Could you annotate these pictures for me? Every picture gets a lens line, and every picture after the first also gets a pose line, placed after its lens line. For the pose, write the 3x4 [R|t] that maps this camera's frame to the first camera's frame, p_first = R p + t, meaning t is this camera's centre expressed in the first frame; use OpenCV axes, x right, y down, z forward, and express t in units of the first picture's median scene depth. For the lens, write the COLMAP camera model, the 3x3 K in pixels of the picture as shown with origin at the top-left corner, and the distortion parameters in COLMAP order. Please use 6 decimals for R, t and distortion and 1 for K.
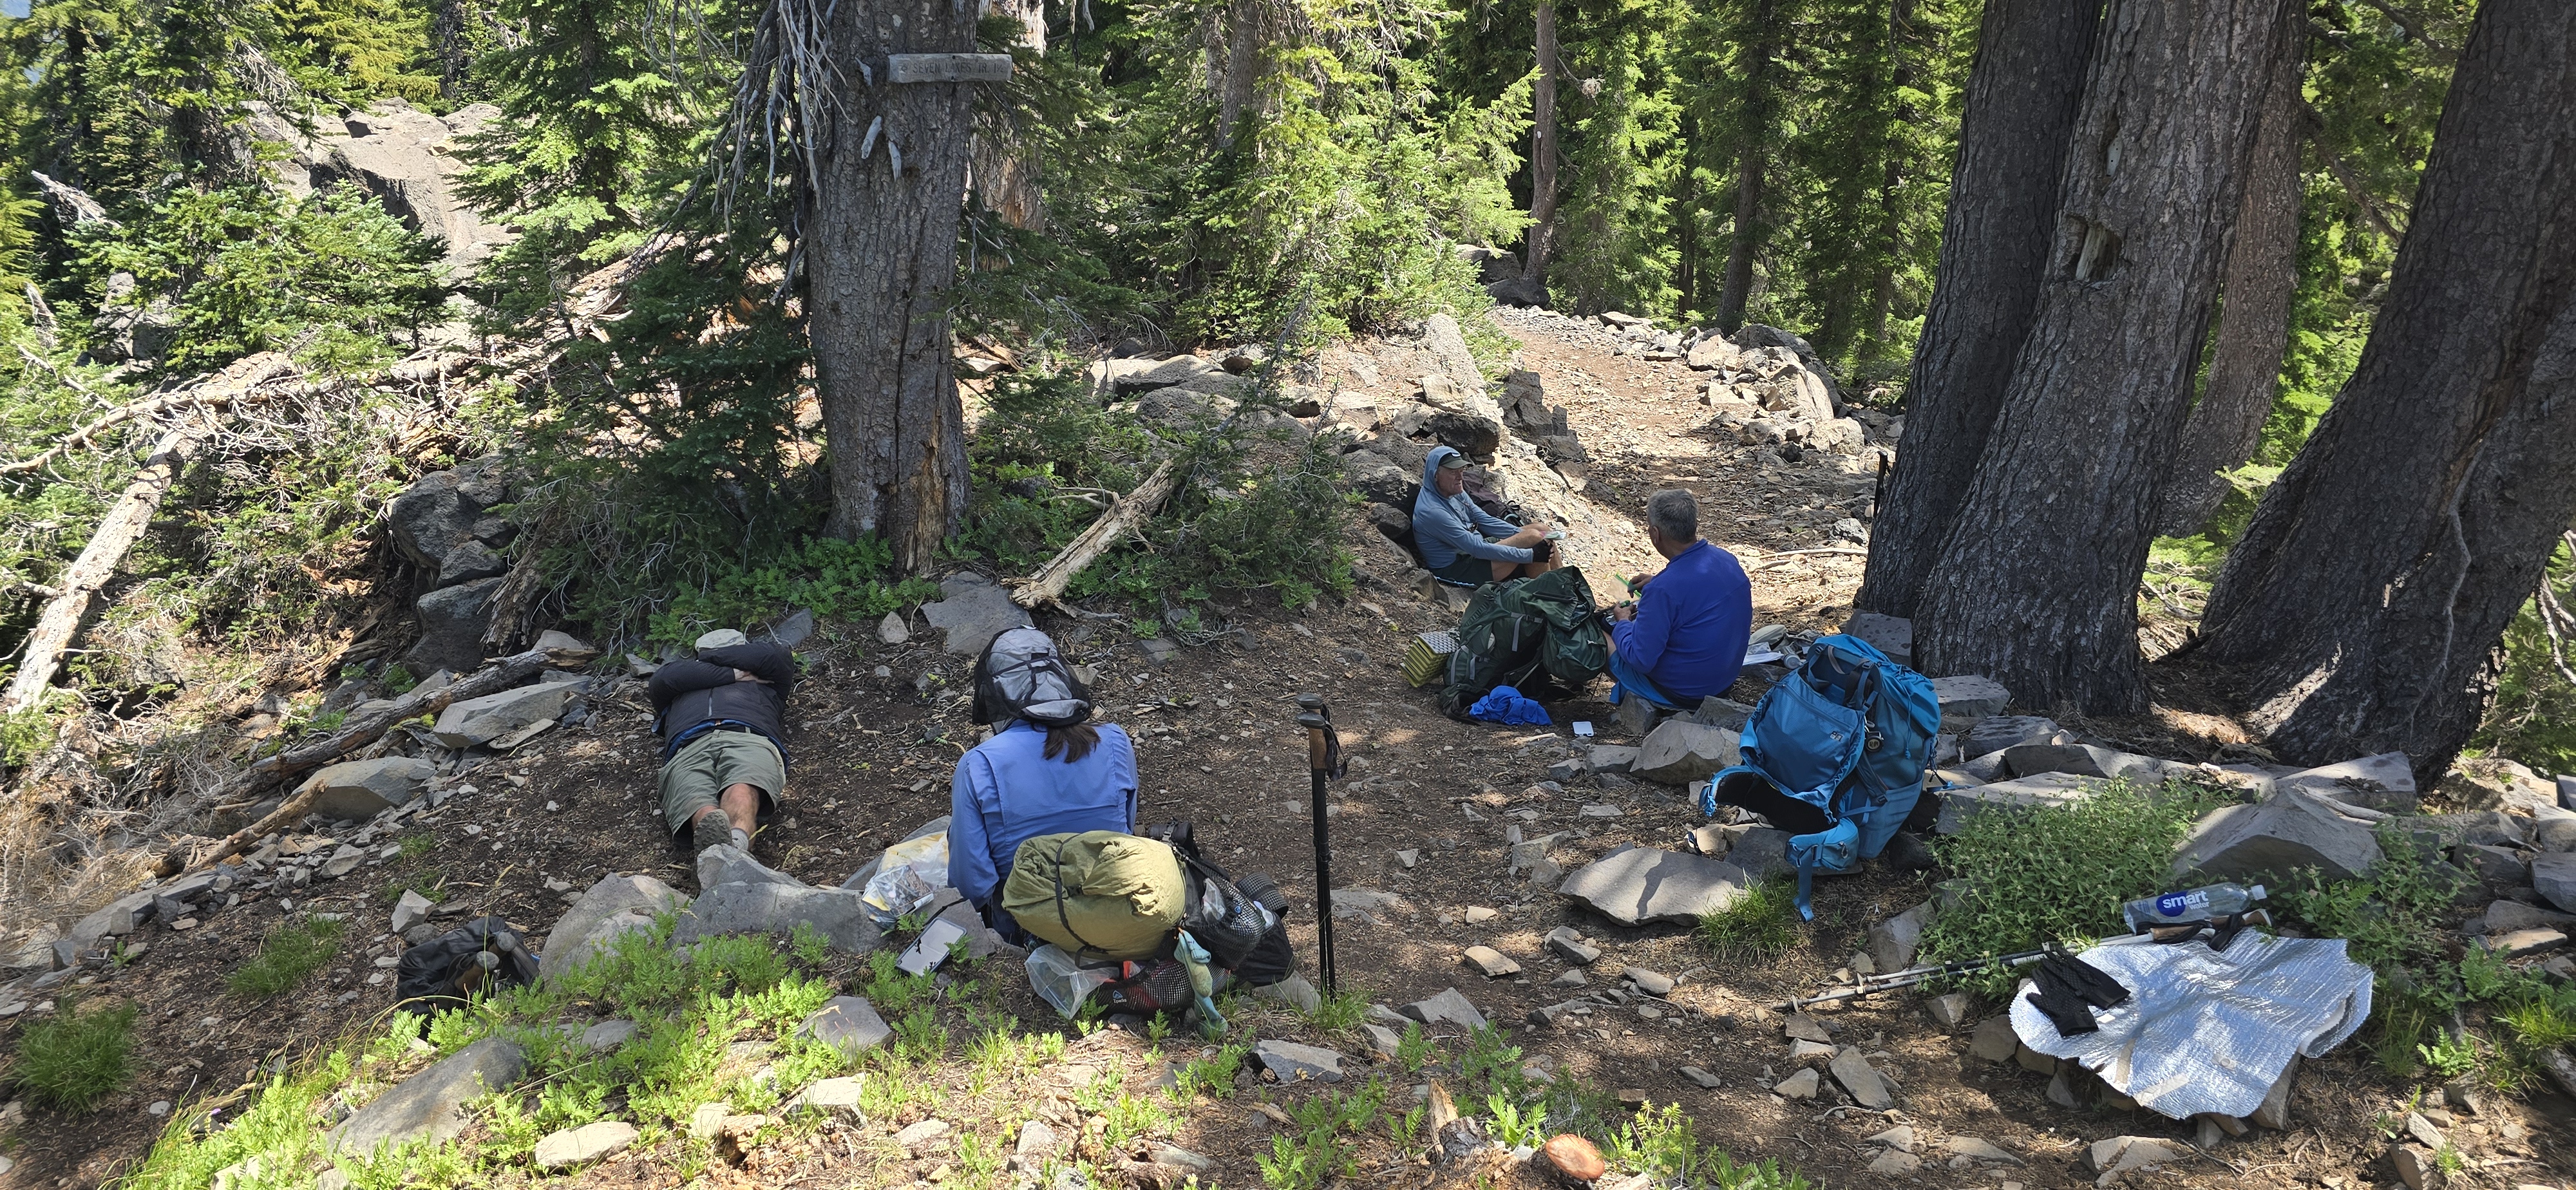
lens RADIAL K [[1594.3, 0, 1287.6], [0, 1594.3, 512.4], [0, 0, 1]] dist [0.059462, -0.000691]
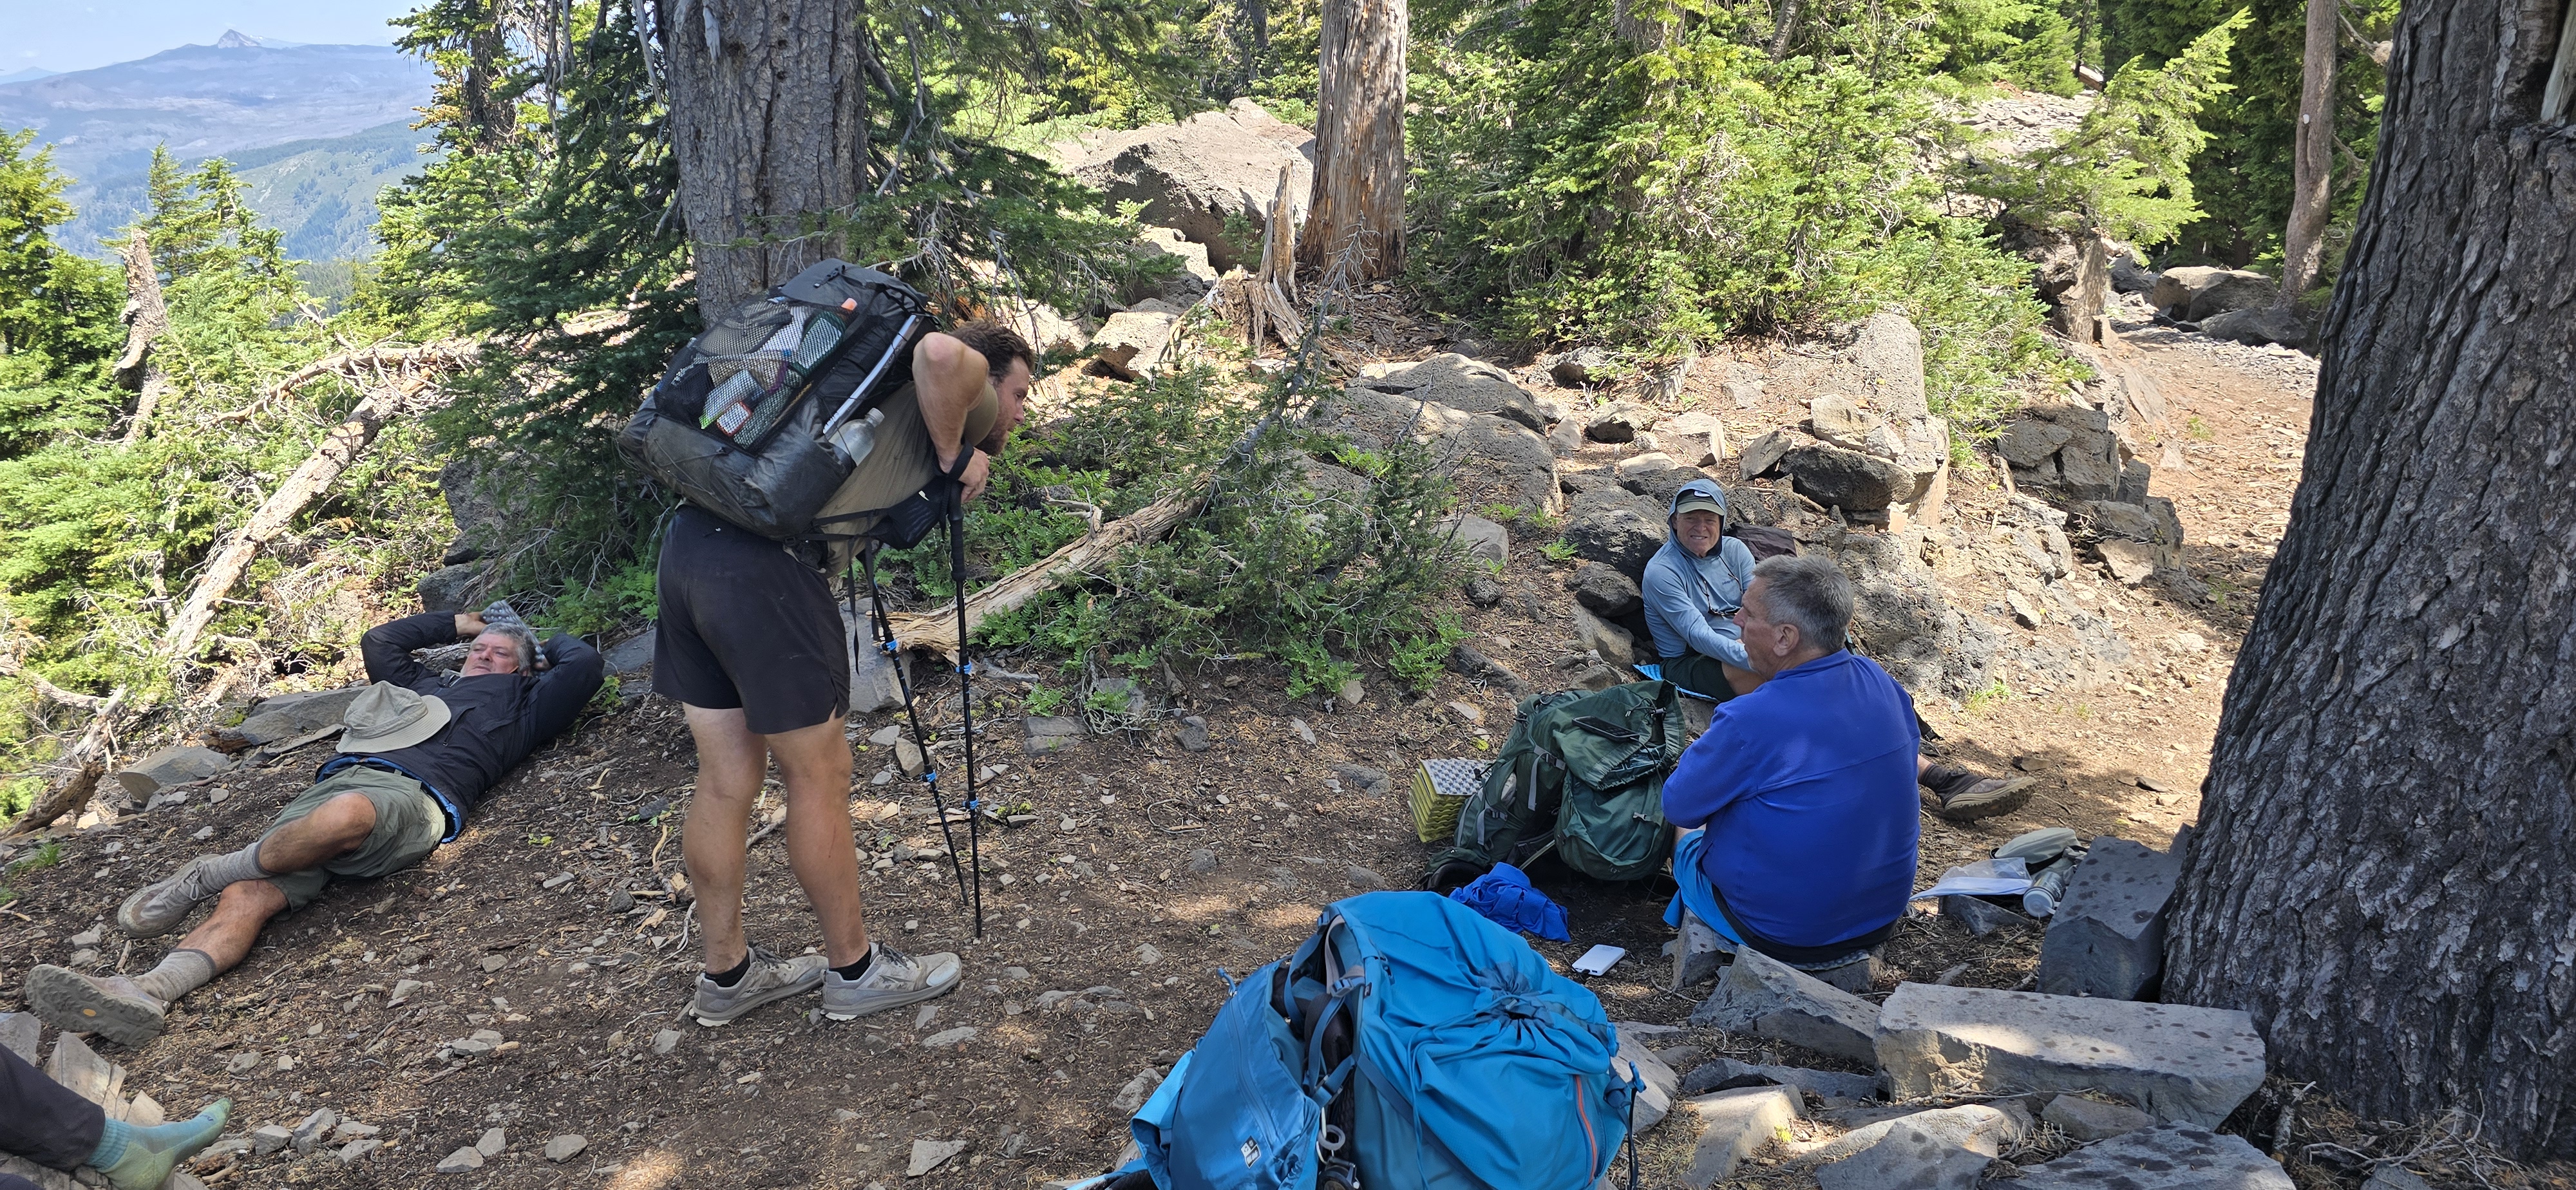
lens RADIAL K [[1672.0, 0, 1288.1], [0, 1672.0, 538.9], [0, 0, 1]] dist [0.018815, -0.002384]
pose [[0.904315, 0.074925, -0.420238, 0.273838], [-0.081405, 0.996678, 0.002525, -0.007860], [0.419031, 0.031926, 0.907411, 0.333044]]
